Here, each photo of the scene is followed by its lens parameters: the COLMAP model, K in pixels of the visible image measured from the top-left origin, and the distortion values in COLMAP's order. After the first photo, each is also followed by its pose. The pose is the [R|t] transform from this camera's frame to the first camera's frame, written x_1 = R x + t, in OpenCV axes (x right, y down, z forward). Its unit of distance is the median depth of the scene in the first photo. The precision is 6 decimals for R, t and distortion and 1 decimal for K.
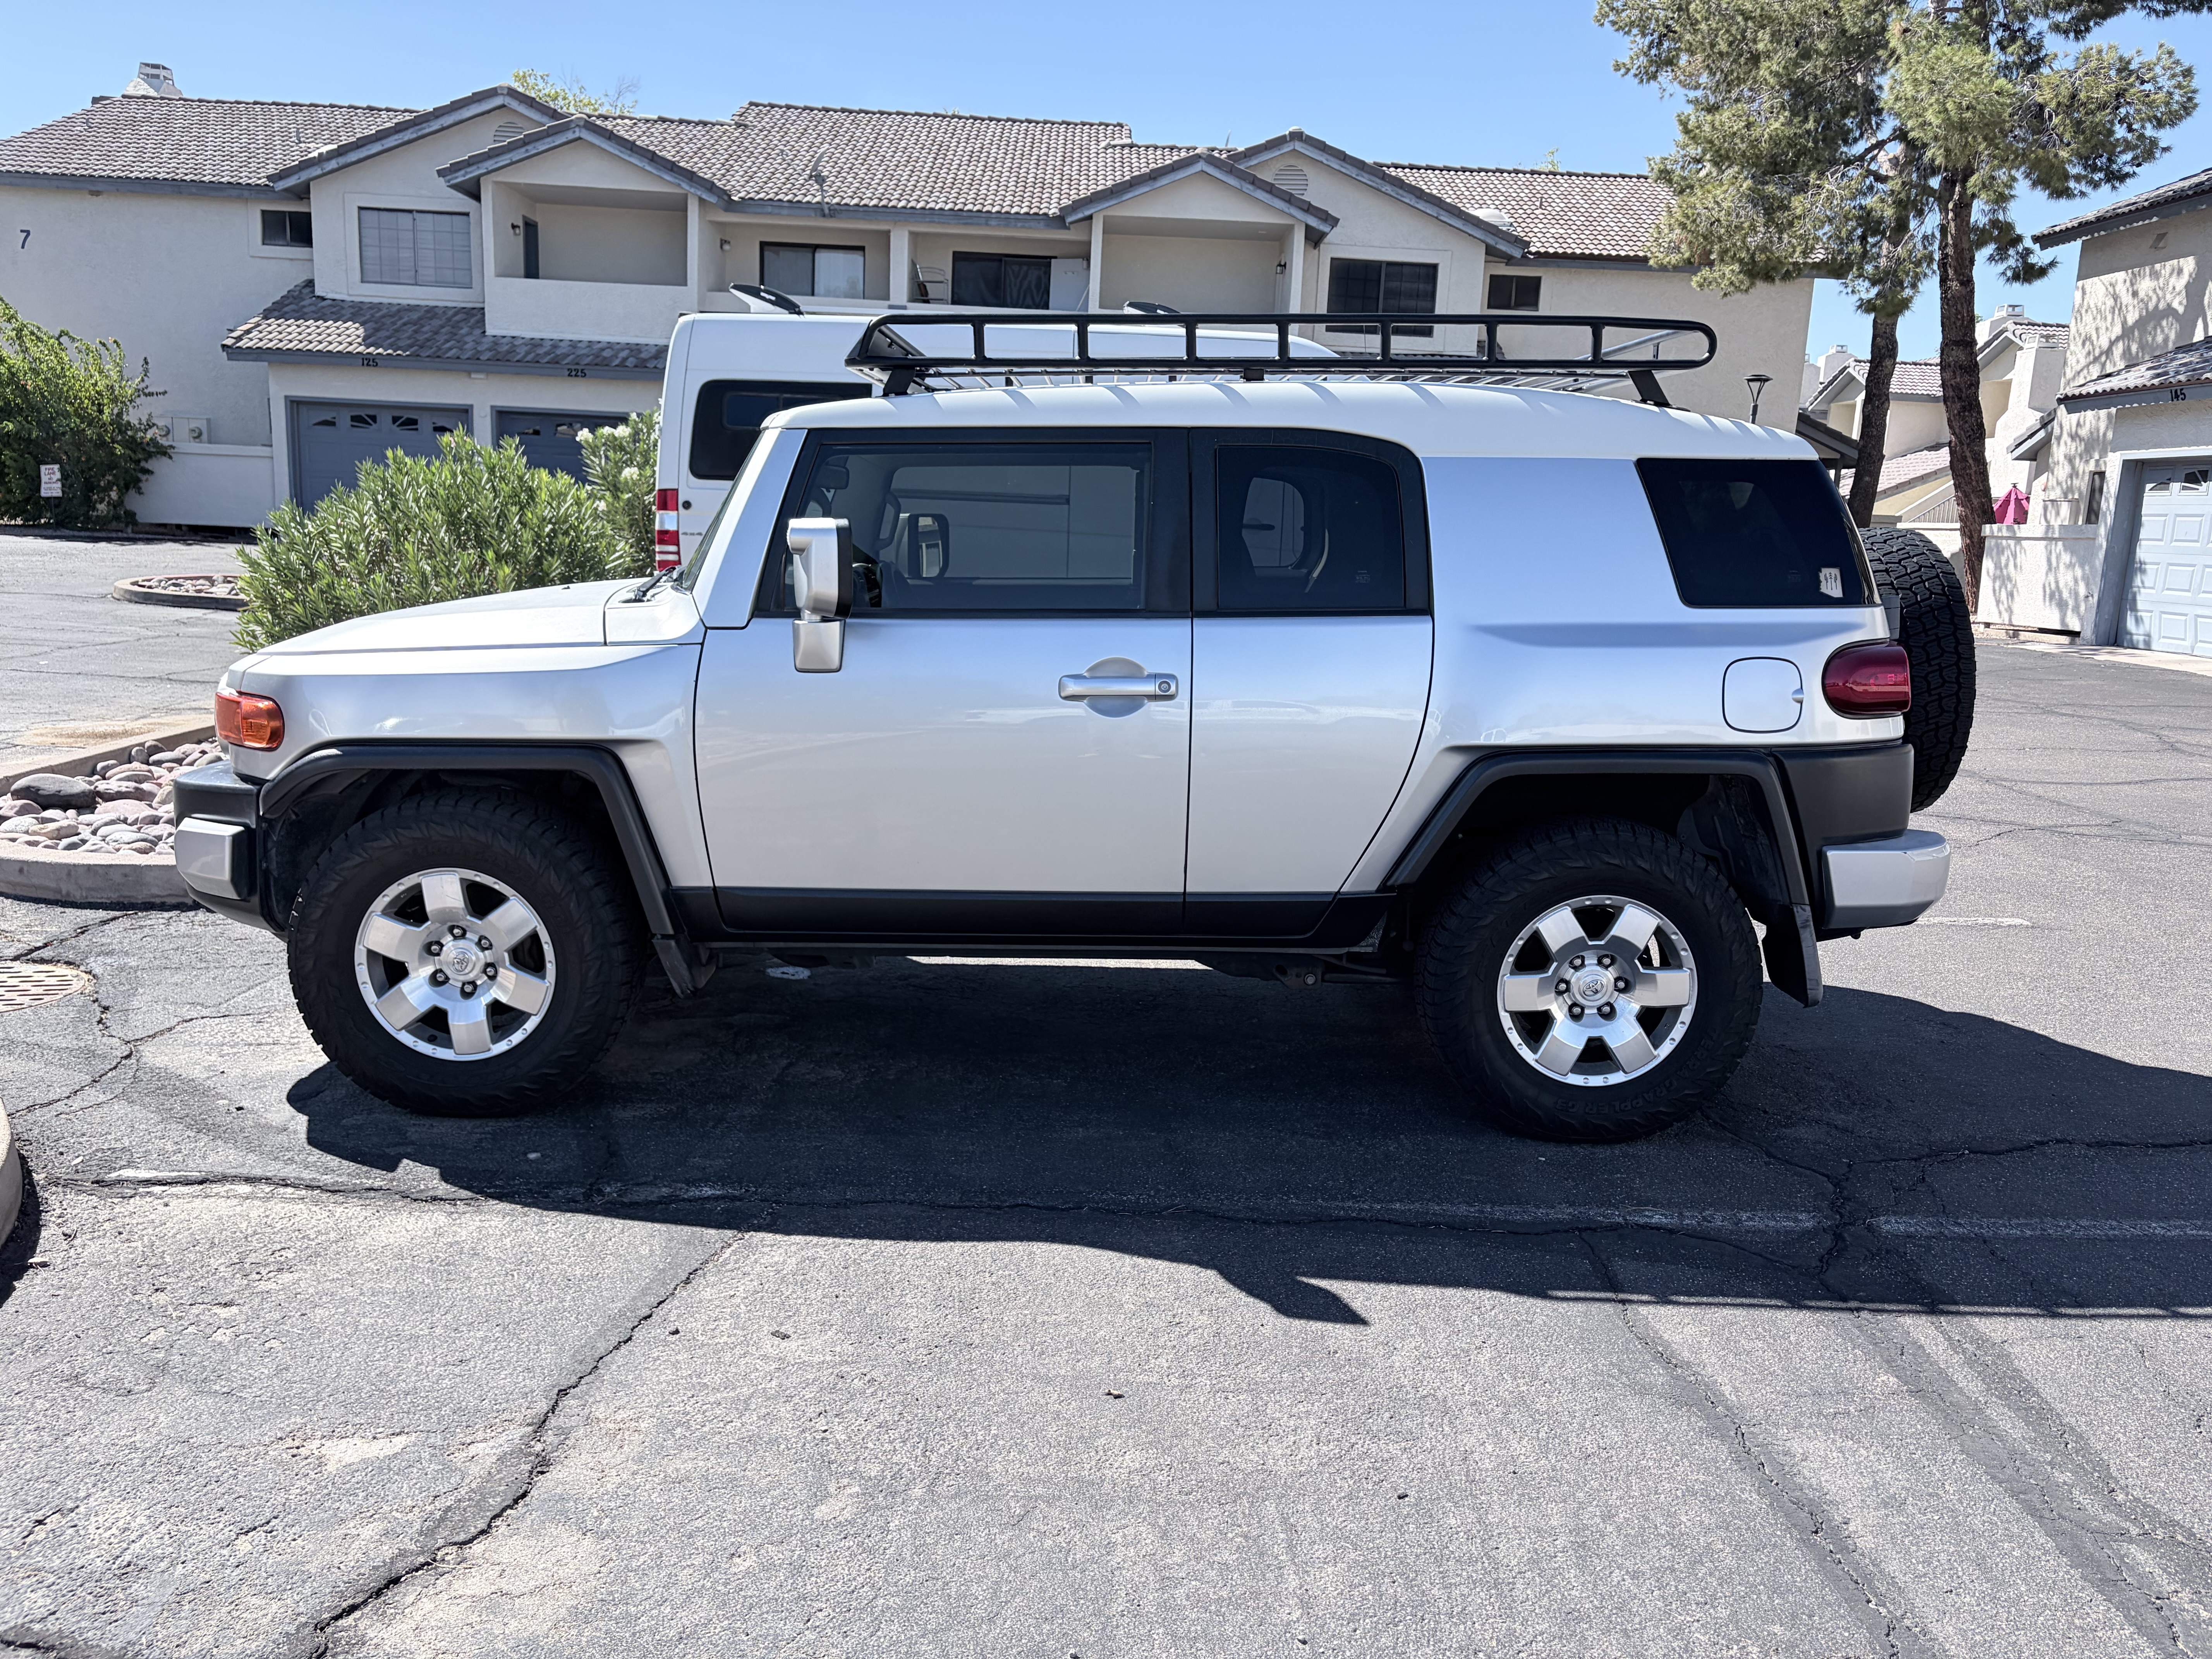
lens RADIAL K [[1686.0, 0, 1122.3], [0, 1686.0, 828.9], [0, 0, 1]] dist [0.045688, -0.049073]
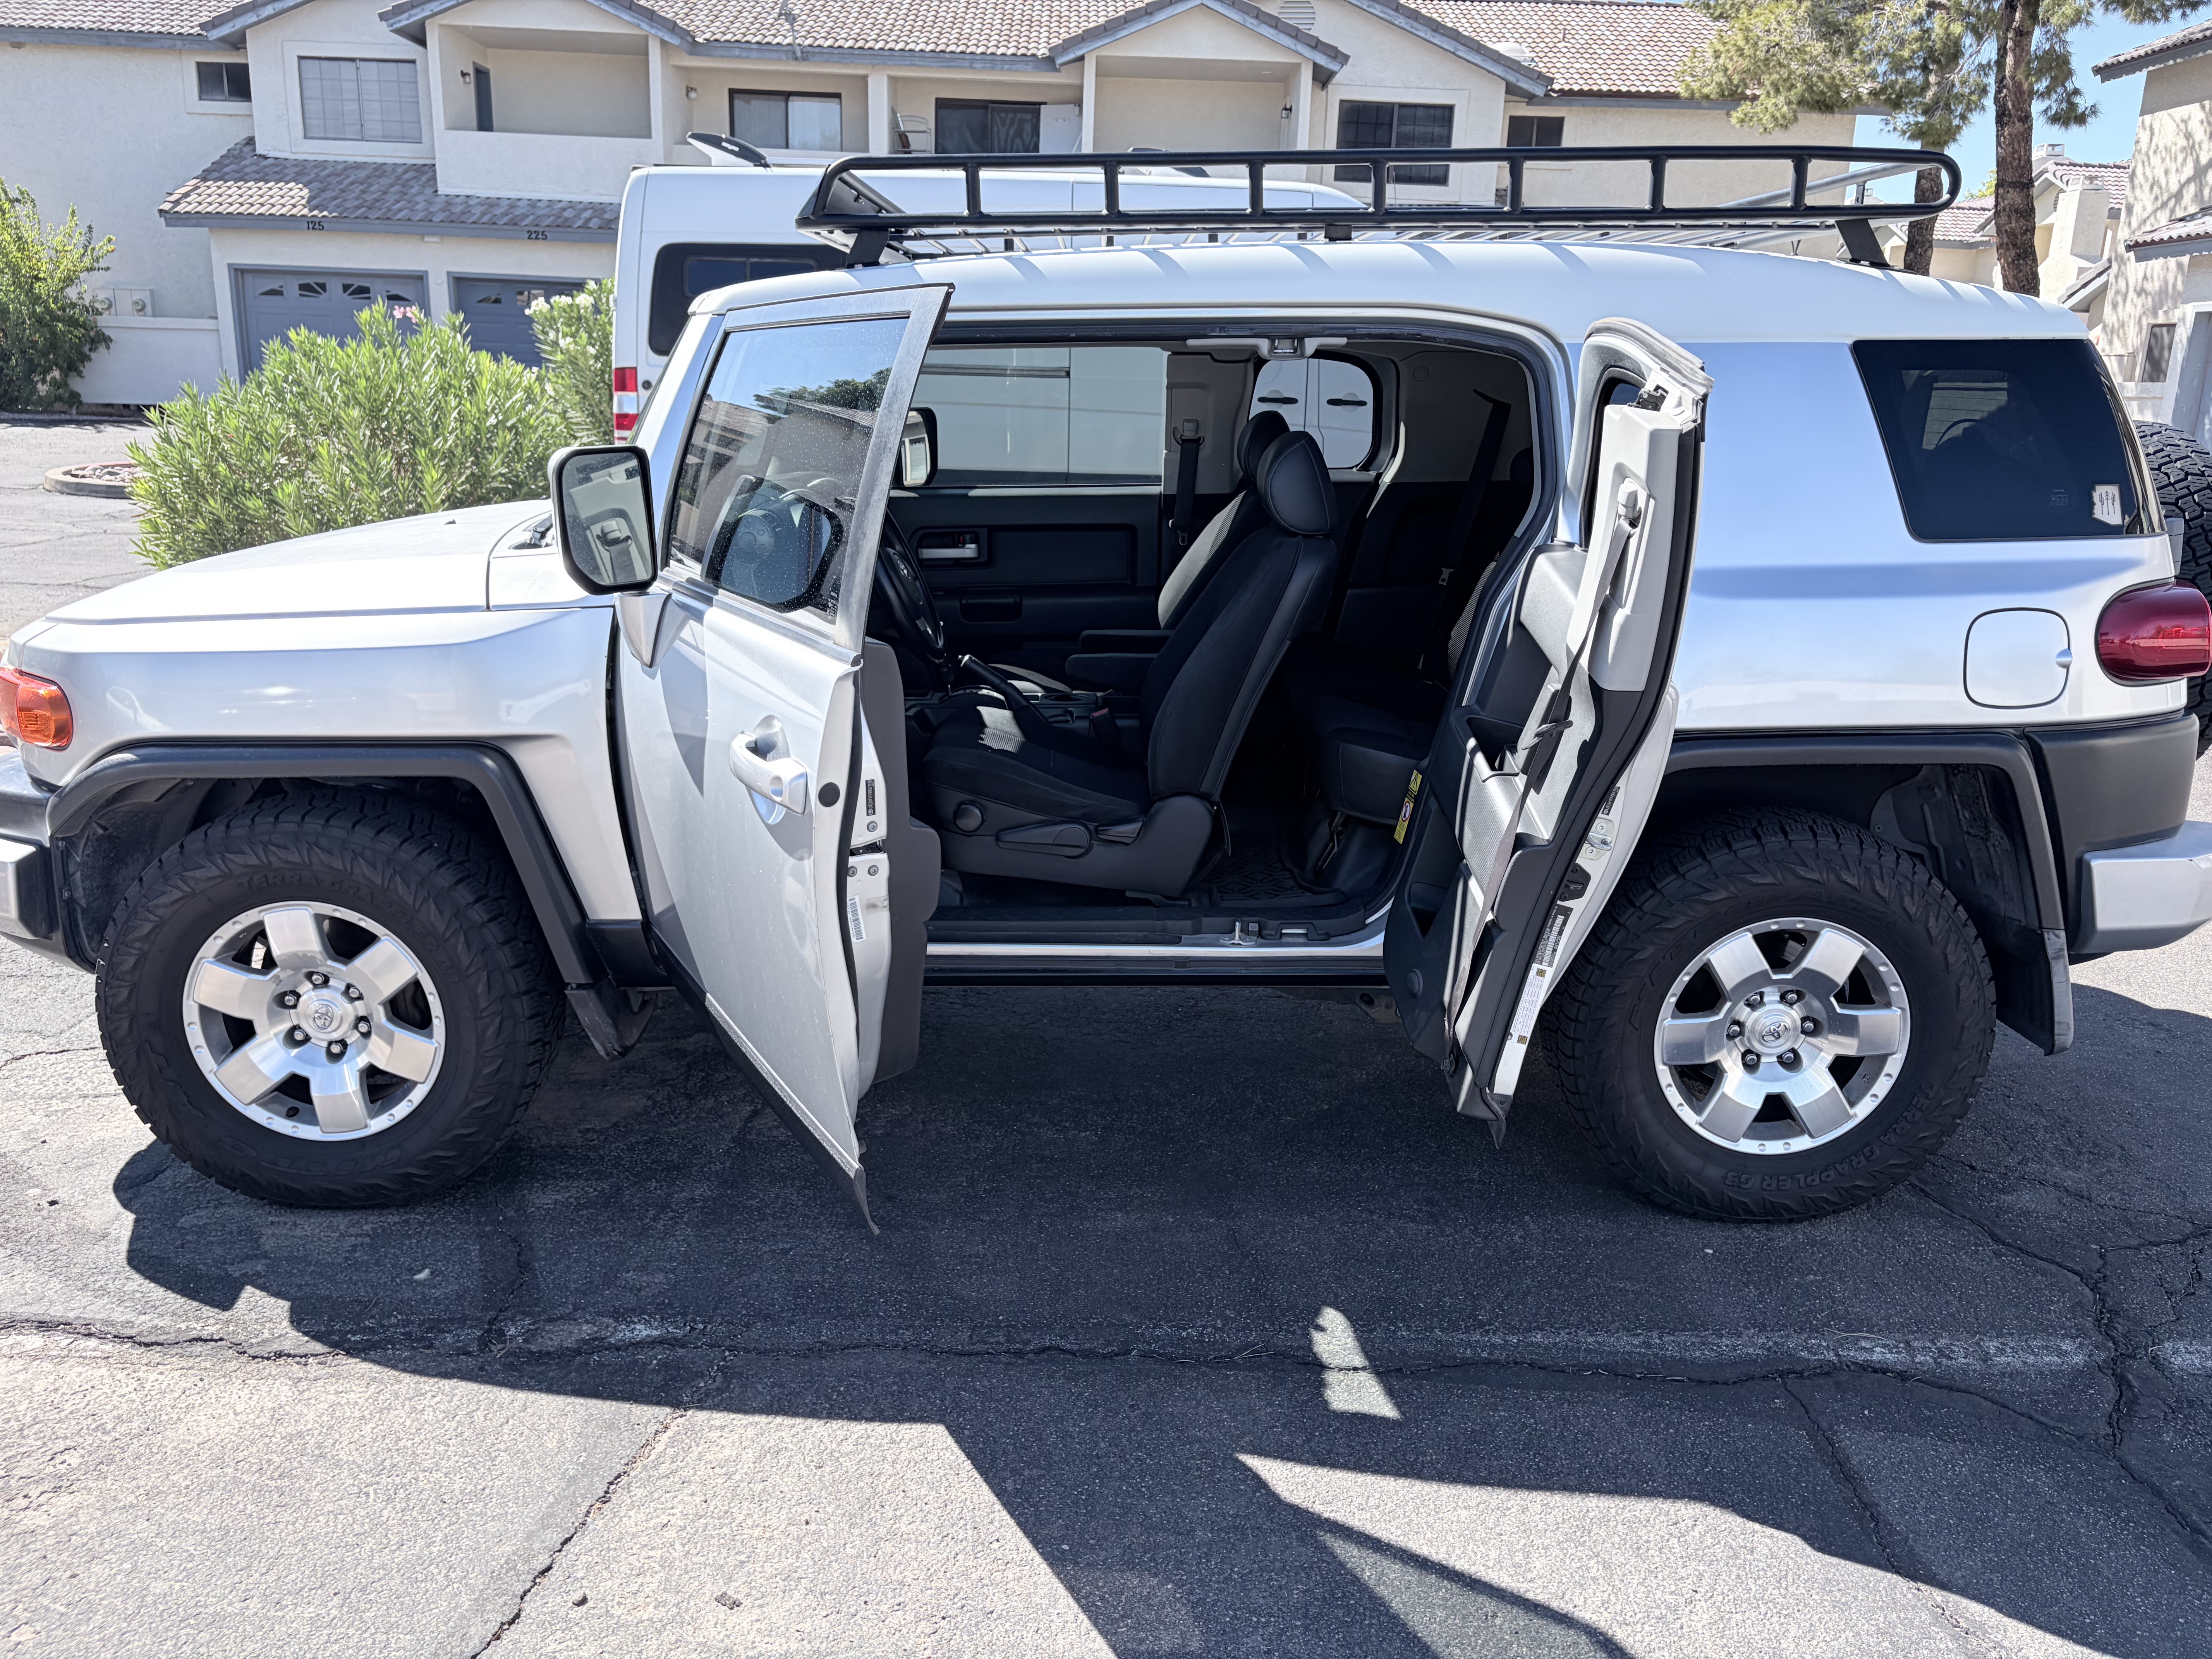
lens RADIAL K [[1692.5, 0, 1113.3], [0, 1692.5, 830.1], [0, 0, 1]] dist [0.055118, -0.066996]
pose [[0.999935, -0.010927, -0.003378, -0.023056], [0.011153, 0.997004, 0.076545, -0.062122], [0.002531, -0.076578, 0.997060, 0.221908]]
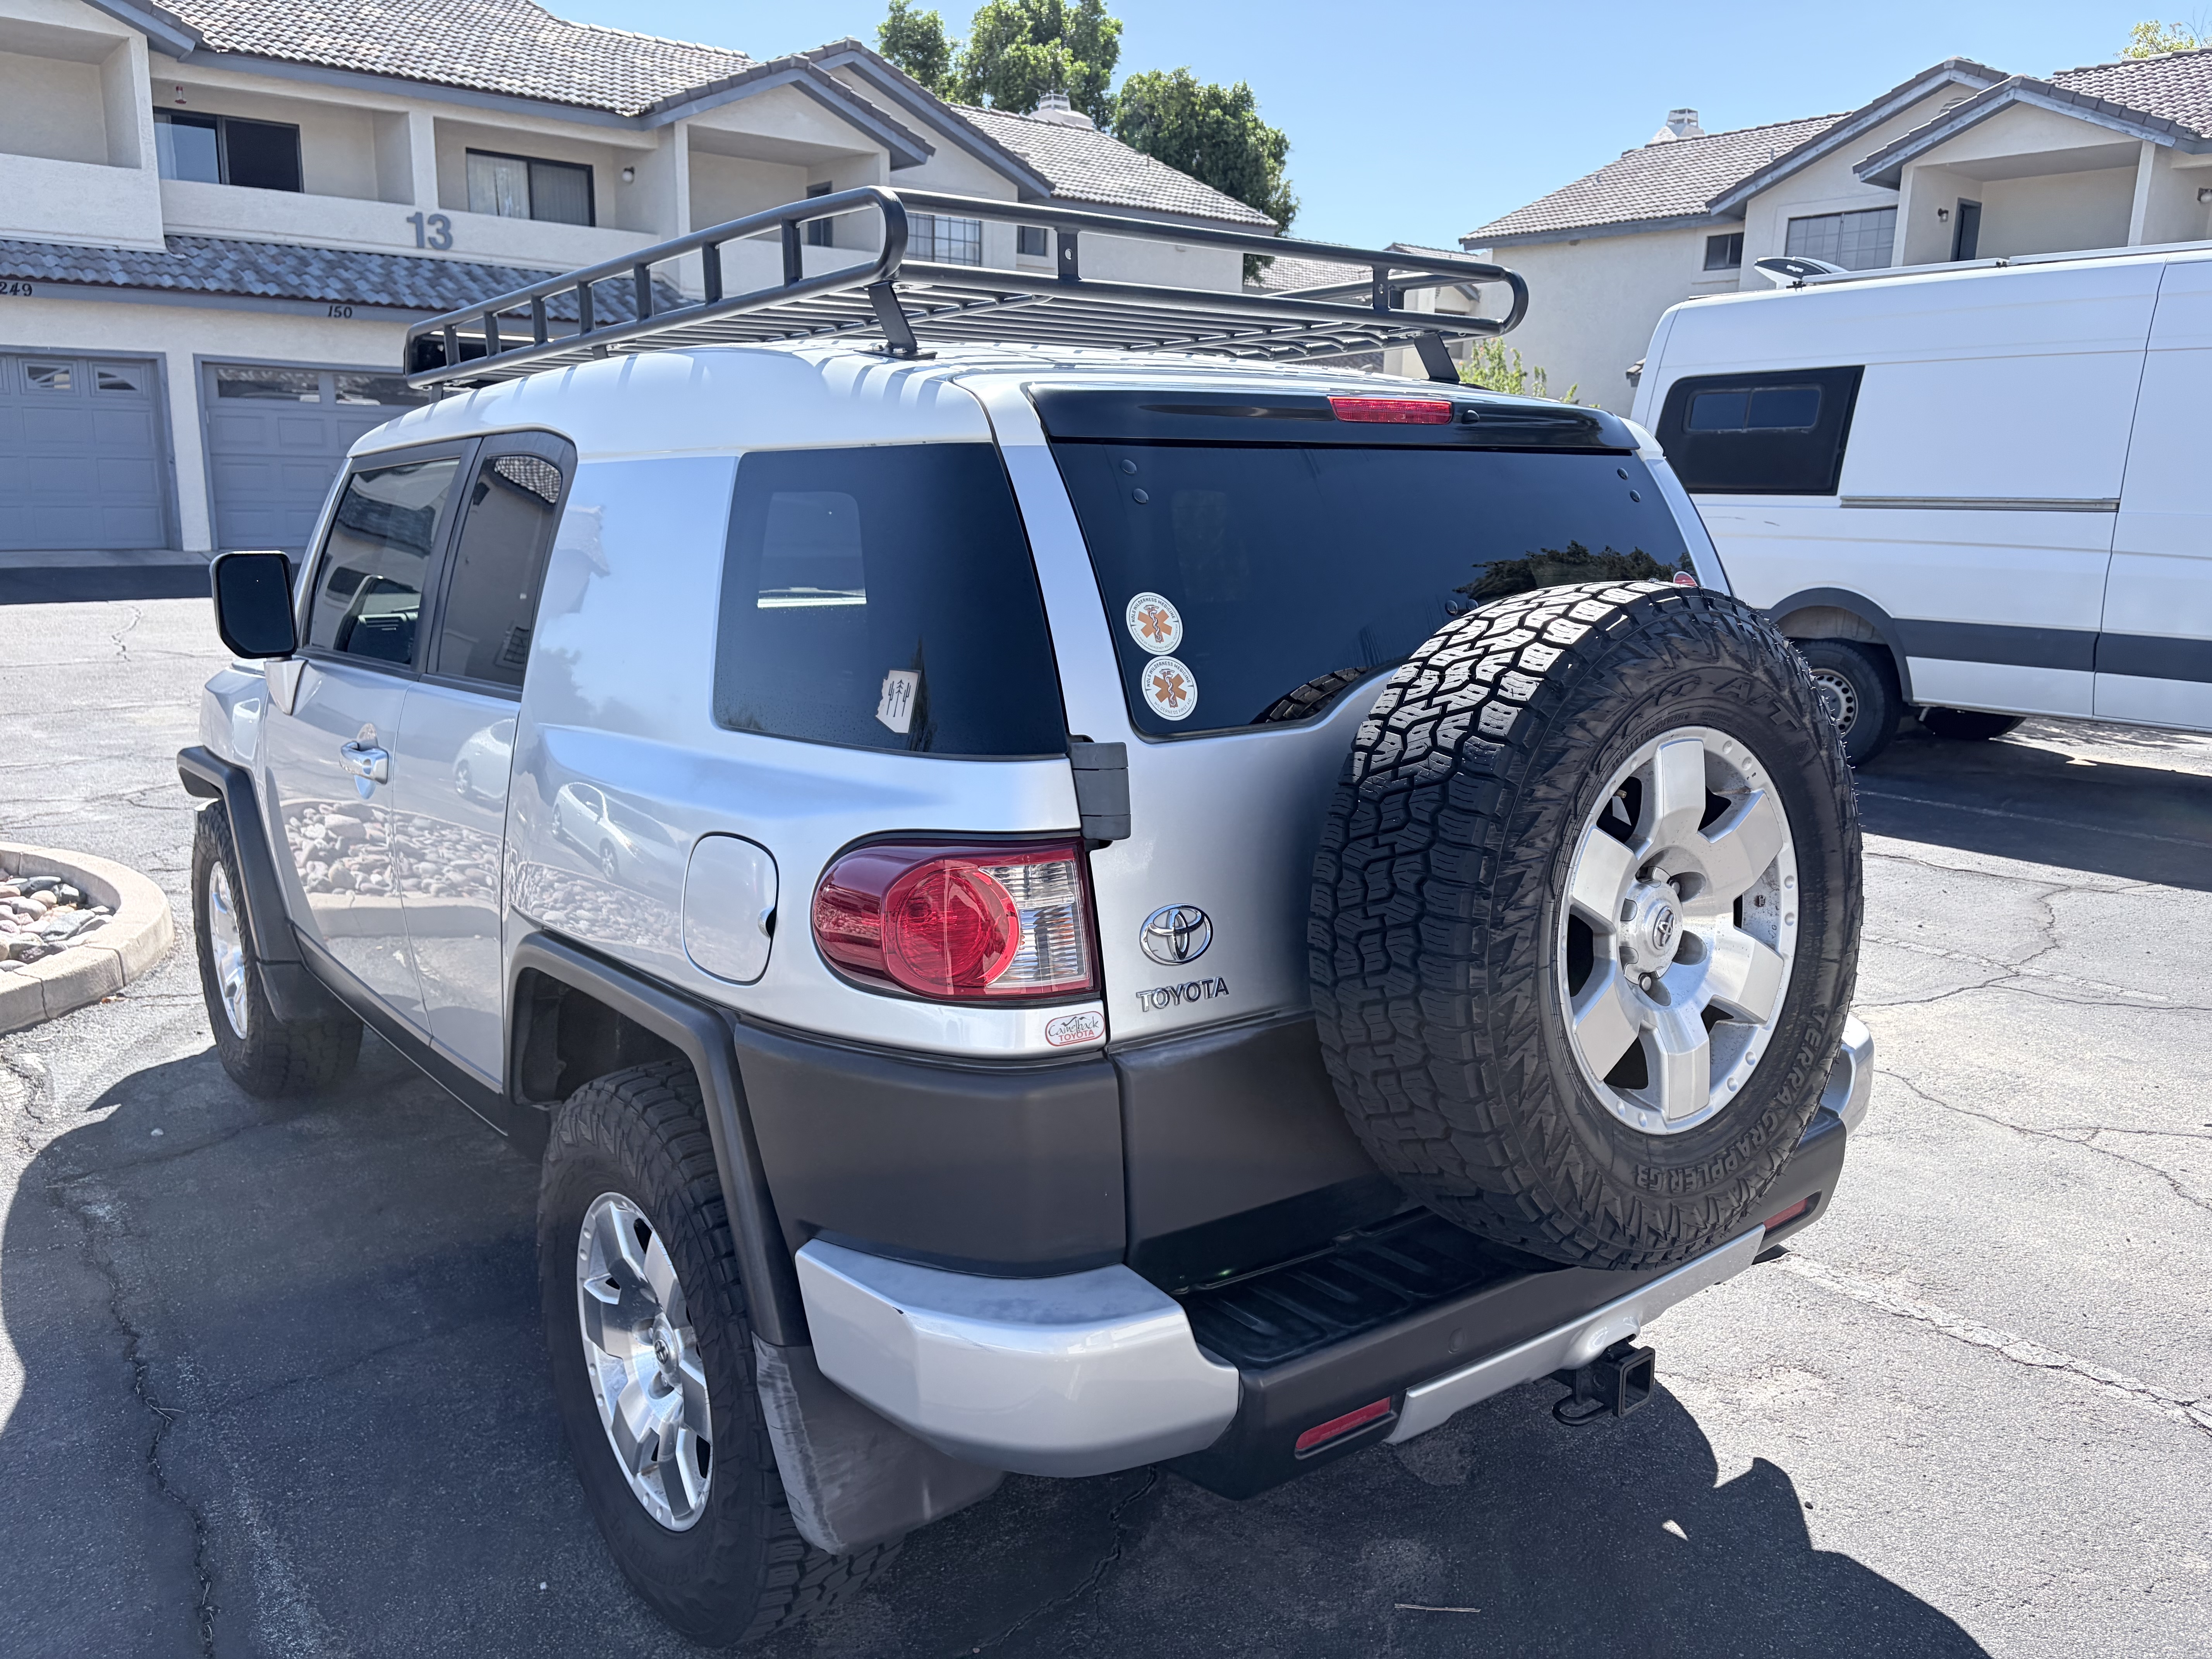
lens RADIAL K [[1686.0, 0, 1122.3], [0, 1686.0, 828.9], [0, 0, 1]] dist [0.045688, -0.049073]
pose [[0.611735, 0.131551, -0.780048, 0.800934], [-0.138199, 0.988684, 0.058357, -0.139268], [0.778898, 0.072103, 0.622993, 0.737443]]
